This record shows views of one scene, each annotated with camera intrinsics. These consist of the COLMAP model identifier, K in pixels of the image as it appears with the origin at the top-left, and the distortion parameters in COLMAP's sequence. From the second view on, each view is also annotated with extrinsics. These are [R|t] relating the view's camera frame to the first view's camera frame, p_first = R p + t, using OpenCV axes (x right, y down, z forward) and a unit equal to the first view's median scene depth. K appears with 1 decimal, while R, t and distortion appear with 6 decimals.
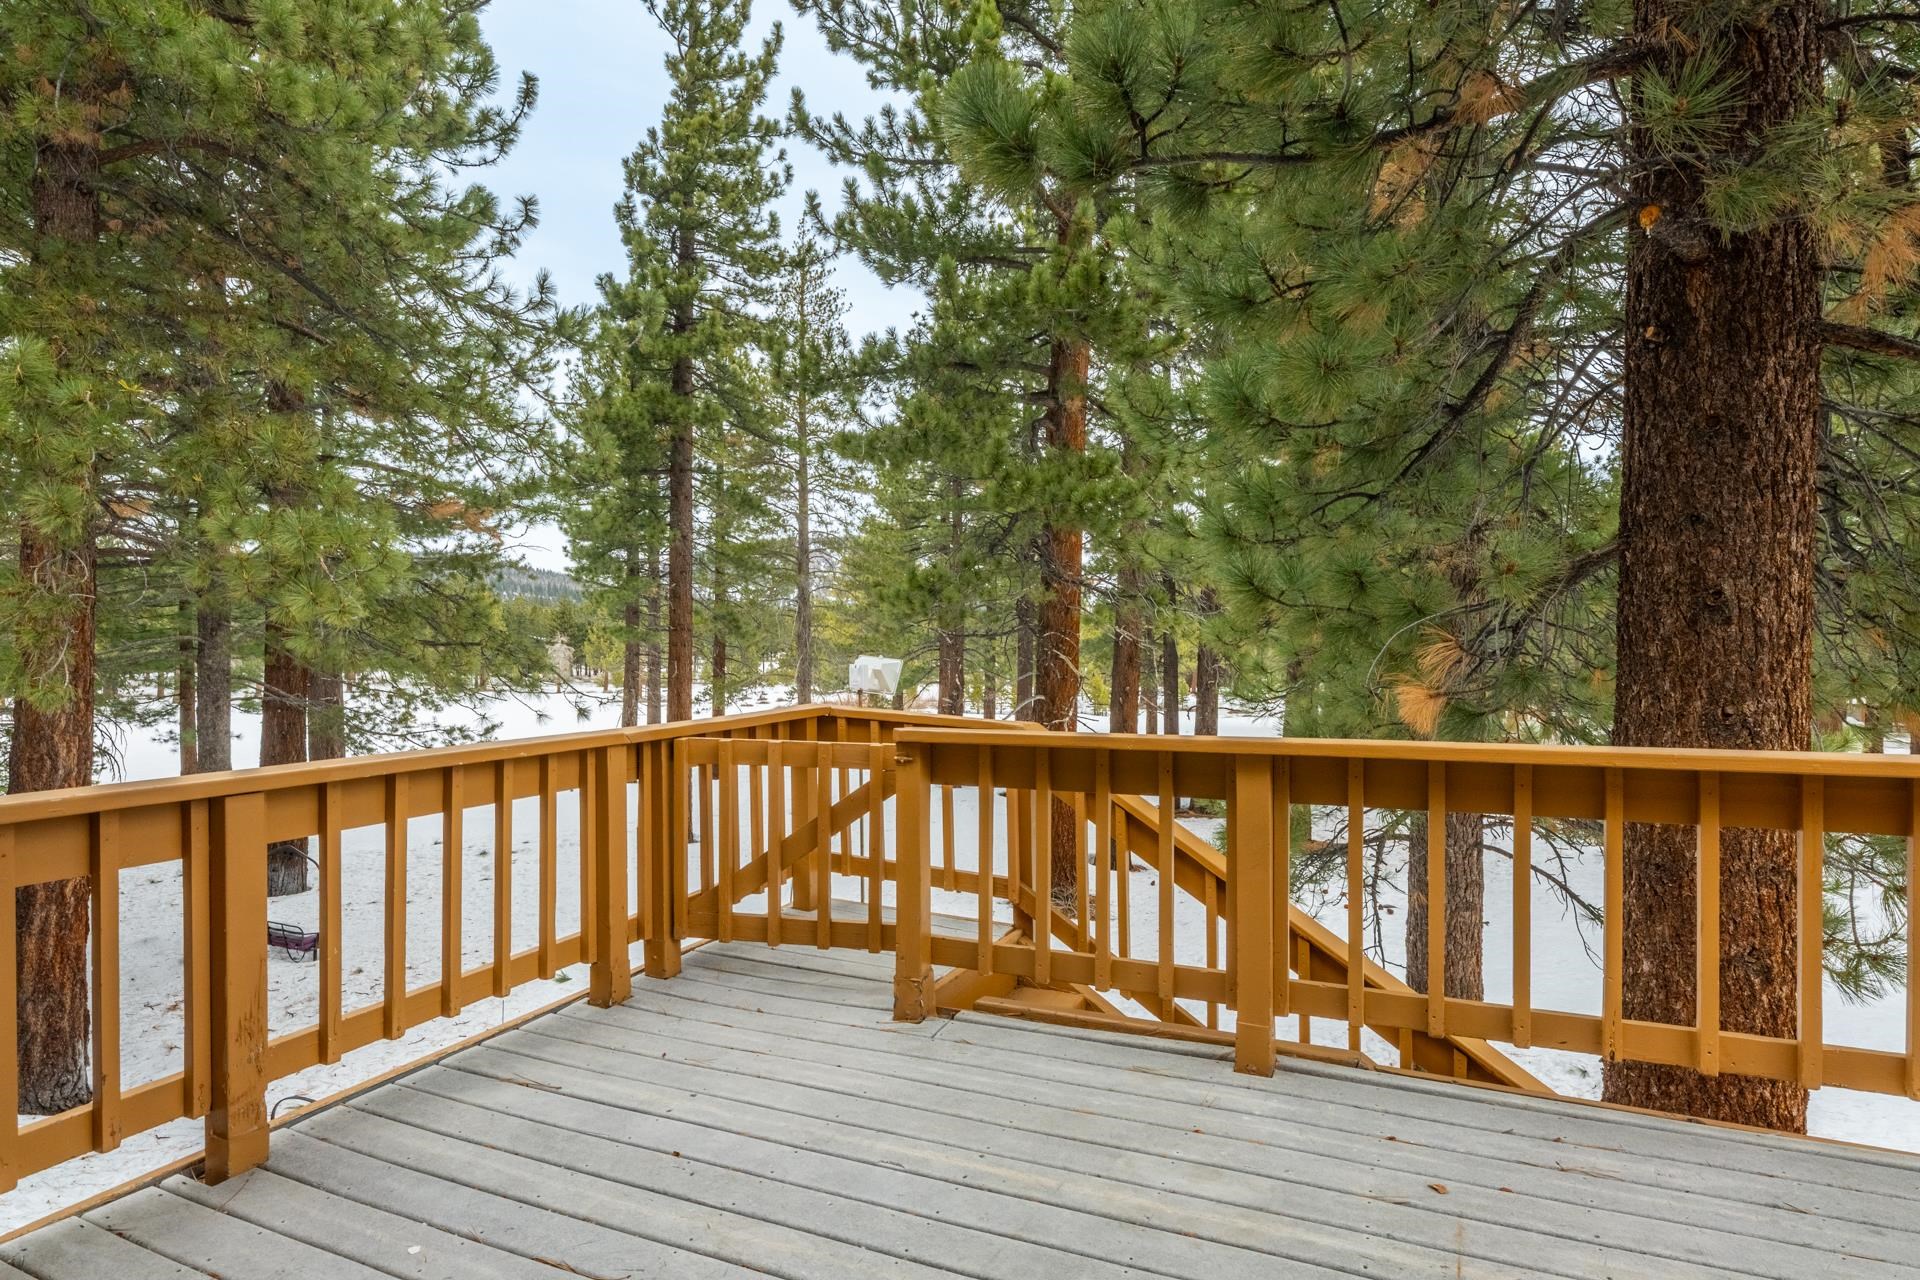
lens RADIAL K [[1035.4, 0, 960.0], [0, 1035.4, 640.0], [0, 0, 1]] dist [-0.002788, -0.000106]
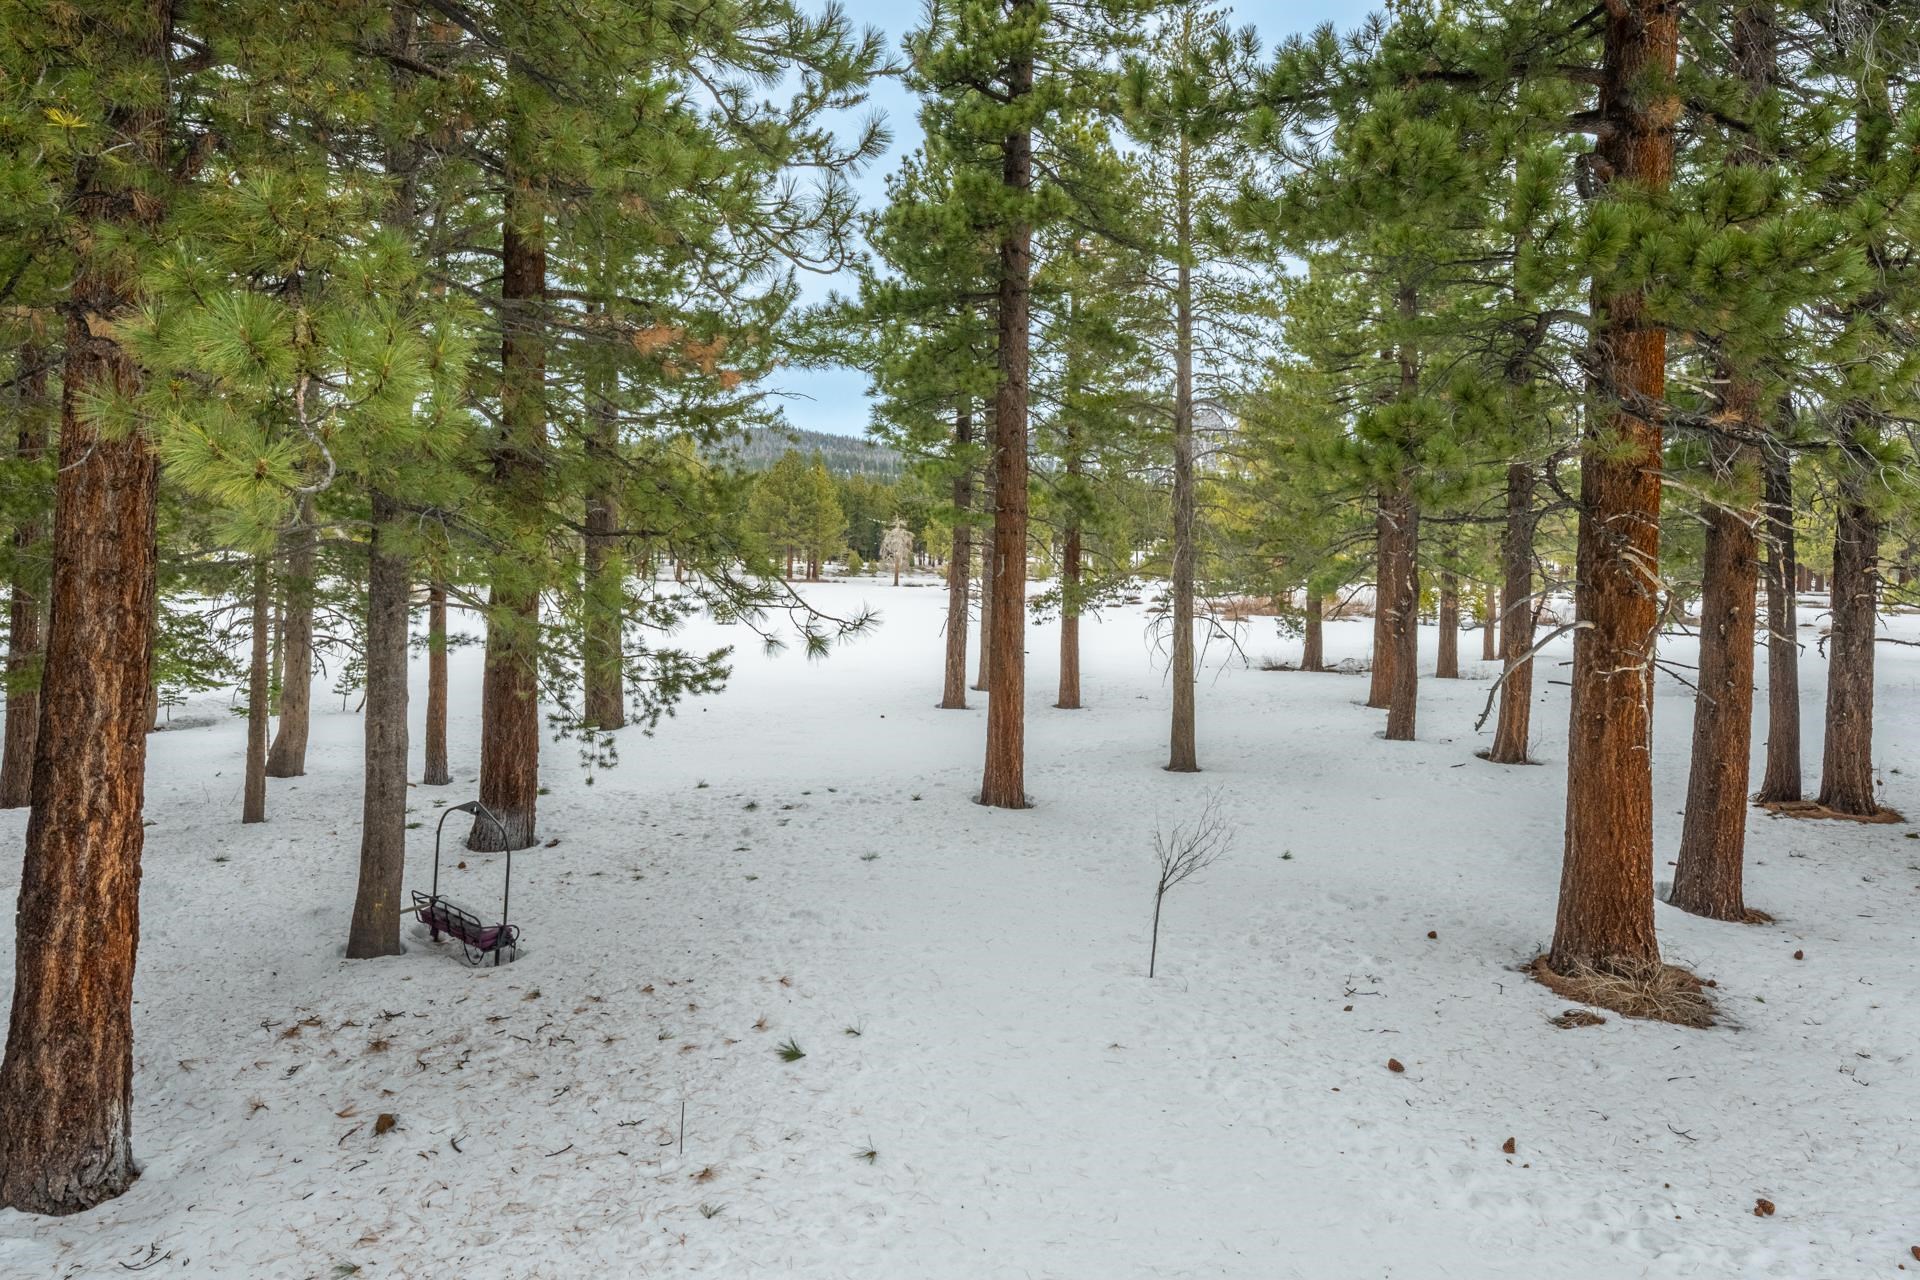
lens RADIAL K [[1174.7, 0, 921.9], [0, 1174.7, 553.0], [0, 0, 1]] dist [0.001140, 0.001549]
pose [[0.930982, 0.011334, -0.364888, -0.025755], [-0.002100, 0.999668, 0.025693, -0.001688], [0.365058, -0.023153, 0.930697, 0.203543]]
